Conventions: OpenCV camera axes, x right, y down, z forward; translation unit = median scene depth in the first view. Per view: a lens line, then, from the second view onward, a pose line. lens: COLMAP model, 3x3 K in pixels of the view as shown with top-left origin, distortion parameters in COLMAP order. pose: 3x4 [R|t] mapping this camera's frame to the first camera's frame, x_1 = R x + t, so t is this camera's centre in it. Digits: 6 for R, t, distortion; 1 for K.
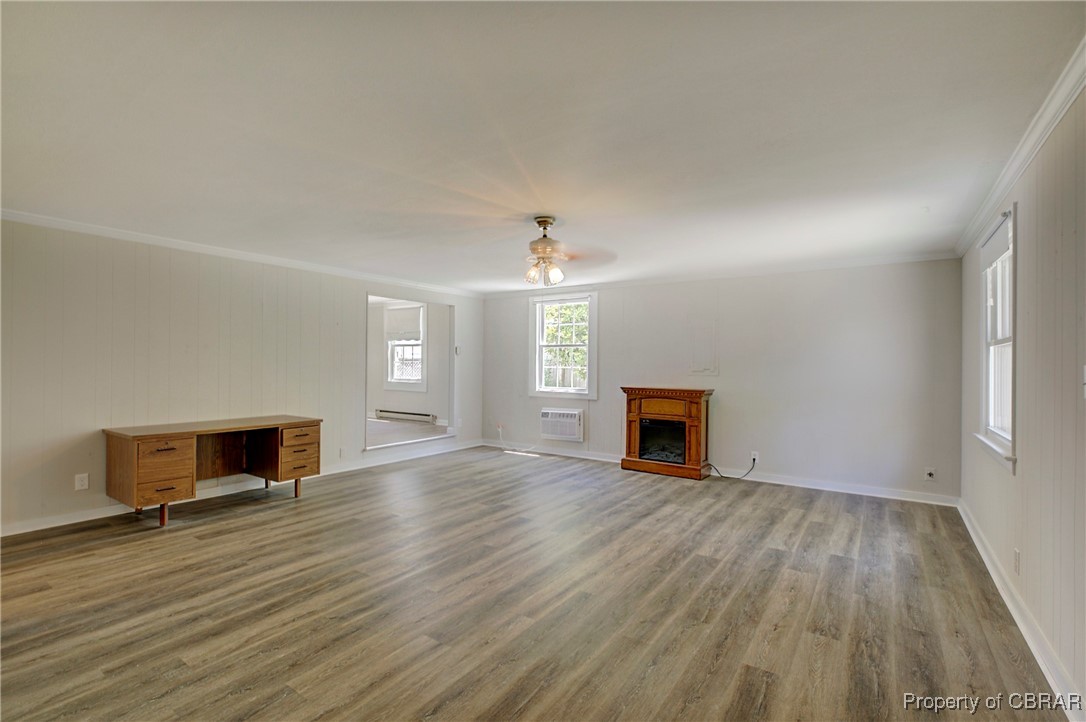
lens RADIAL K [[498.1, 0, 541.5], [0, 498.1, 361.1], [0, 0, 1]] dist [-0.007713, 0.000772]
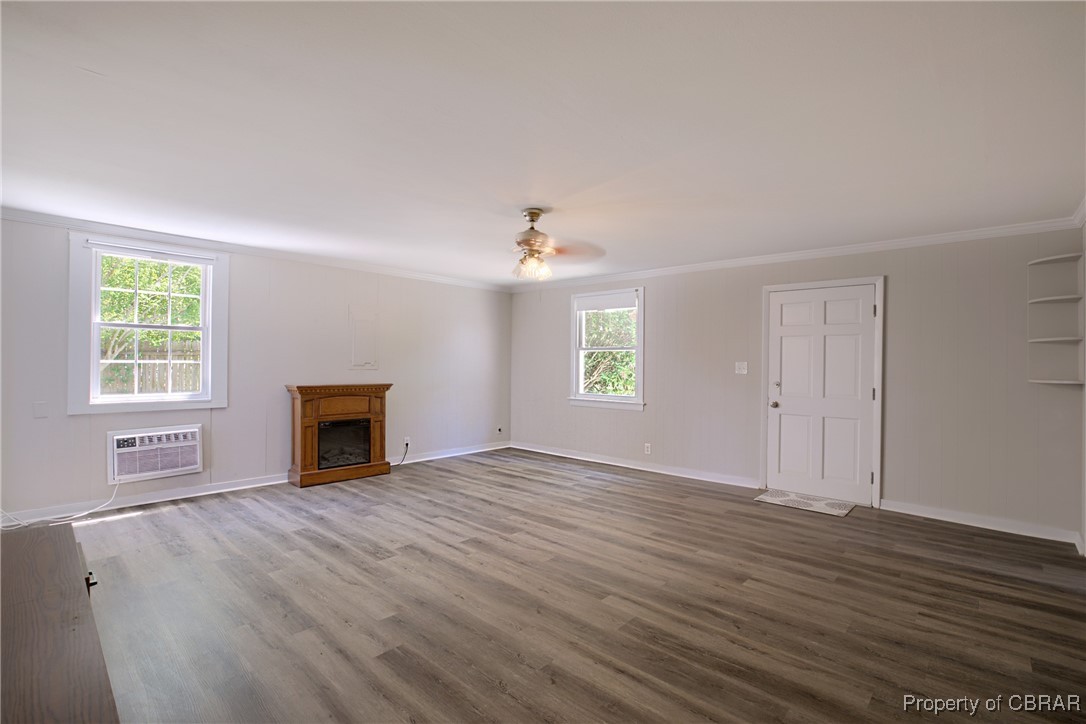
lens RADIAL K [[497.2, 0, 541.4], [0, 497.2, 364.0], [0, 0, 1]] dist [-0.048294, 0.016227]
pose [[0.136561, -0.010725, 0.990574, -0.965347], [-0.015974, 0.999788, 0.013027, -0.000583], [-0.990503, -0.017603, 0.136360, 0.862130]]
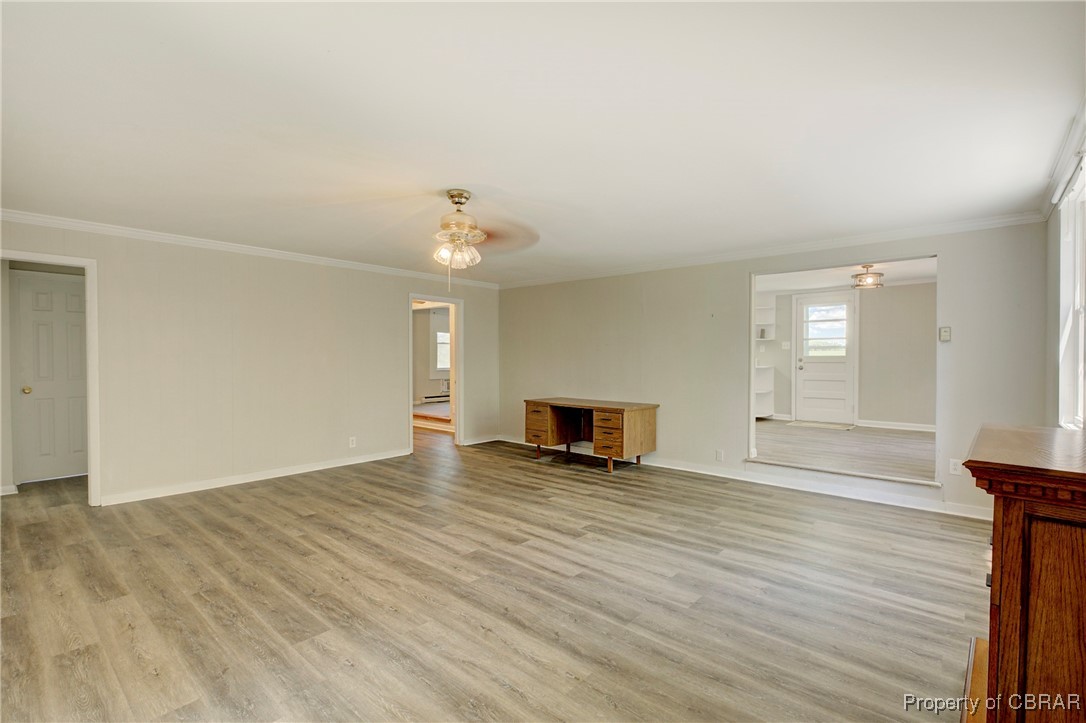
lens RADIAL K [[498.1, 0, 541.5], [0, 498.1, 361.6], [0, 0, 1]] dist [-0.007713, 0.000772]
pose [[-0.118348, 0.000345, -0.992972, 0.889977], [0.001122, 0.999999, 0.000214, 0.017931], [0.992972, -0.001088, -0.118349, 1.275753]]
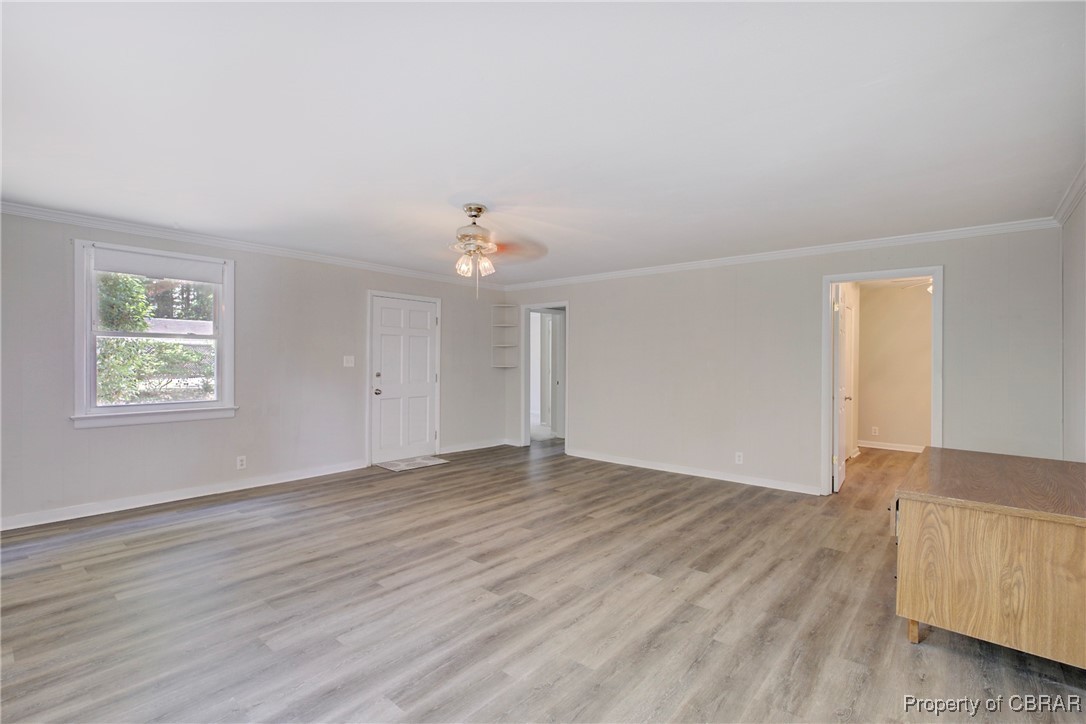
lens RADIAL K [[498.1, 0, 541.5], [0, 498.1, 362.1], [0, 0, 1]] dist [-0.007713, 0.000772]
pose [[-0.994143, -0.017556, 0.106640, -0.234467], [-0.017747, 0.999842, -0.000844, 0.013215], [-0.106608, -0.002731, -0.994297, 1.975059]]
